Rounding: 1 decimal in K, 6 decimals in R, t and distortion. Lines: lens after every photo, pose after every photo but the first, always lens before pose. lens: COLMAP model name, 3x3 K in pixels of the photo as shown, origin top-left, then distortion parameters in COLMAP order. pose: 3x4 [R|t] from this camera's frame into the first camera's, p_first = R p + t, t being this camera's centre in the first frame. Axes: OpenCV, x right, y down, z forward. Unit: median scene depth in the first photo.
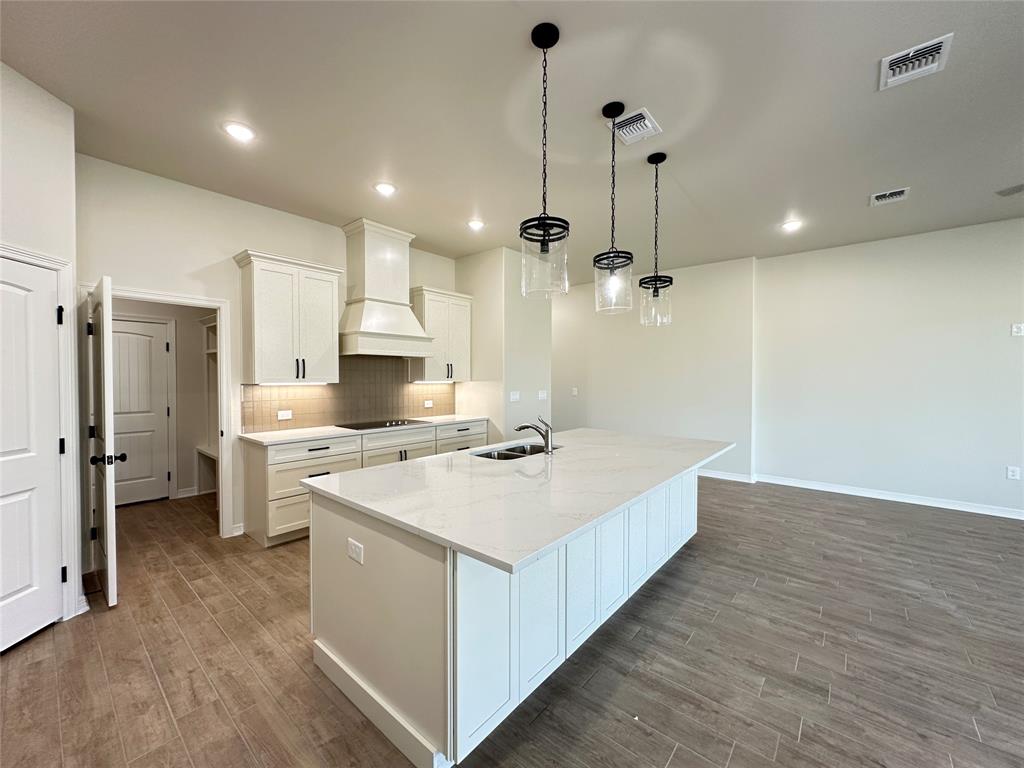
lens RADIAL K [[408.4, 0, 508.3], [0, 408.4, 382.4], [0, 0, 1]] dist [-0.004686, 0.001017]
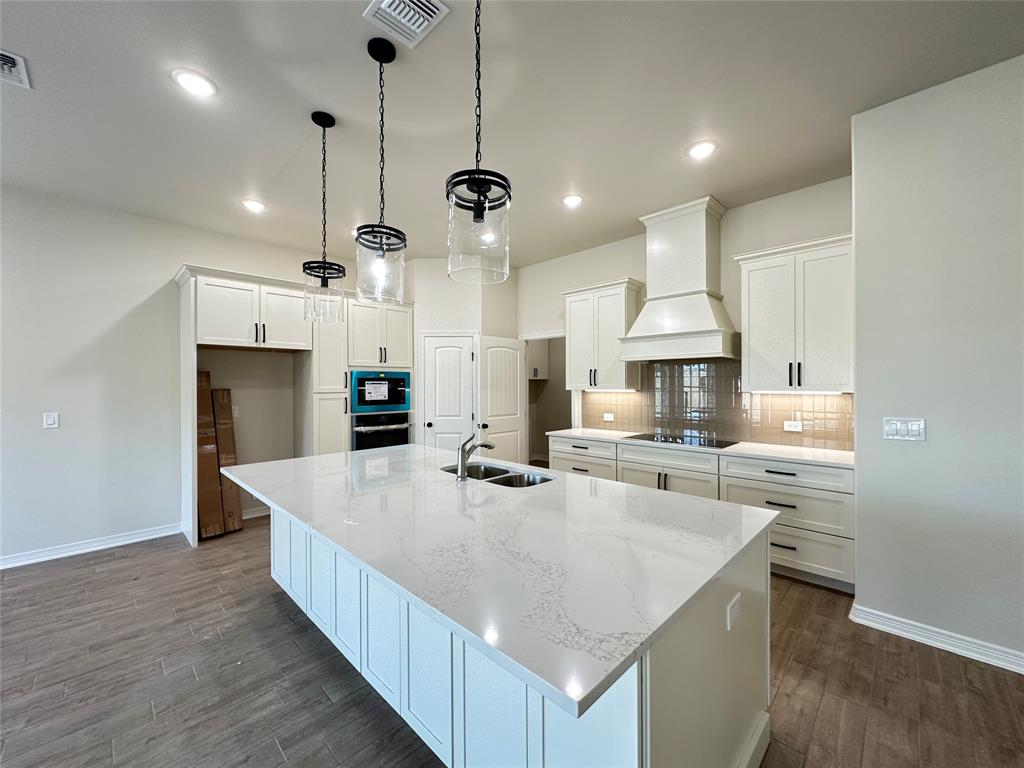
lens RADIAL K [[408.4, 0, 511.4], [0, 408.4, 379.9], [0, 0, 1]] dist [-0.004686, 0.001017]
pose [[-0.069595, -0.013005, -0.997491, 0.702083], [-0.011035, 0.999864, -0.012266, -0.010352], [0.997514, 0.010153, -0.069729, 0.892016]]
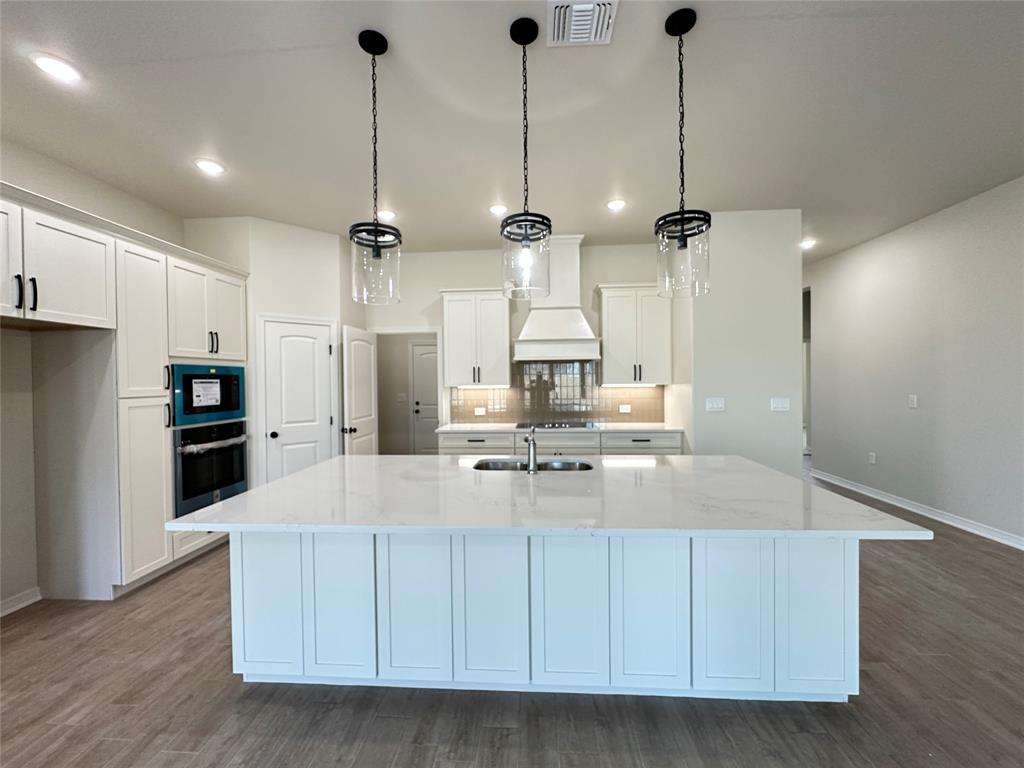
lens RADIAL K [[408.4, 0, 510.4], [0, 408.4, 384.3], [0, 0, 1]] dist [-0.004686, 0.001017]
pose [[0.598167, 0.000904, -0.801371, 0.576591], [0.000844, 0.999998, 0.001758, -0.006954], [0.801371, -0.001728, 0.598165, 0.356831]]
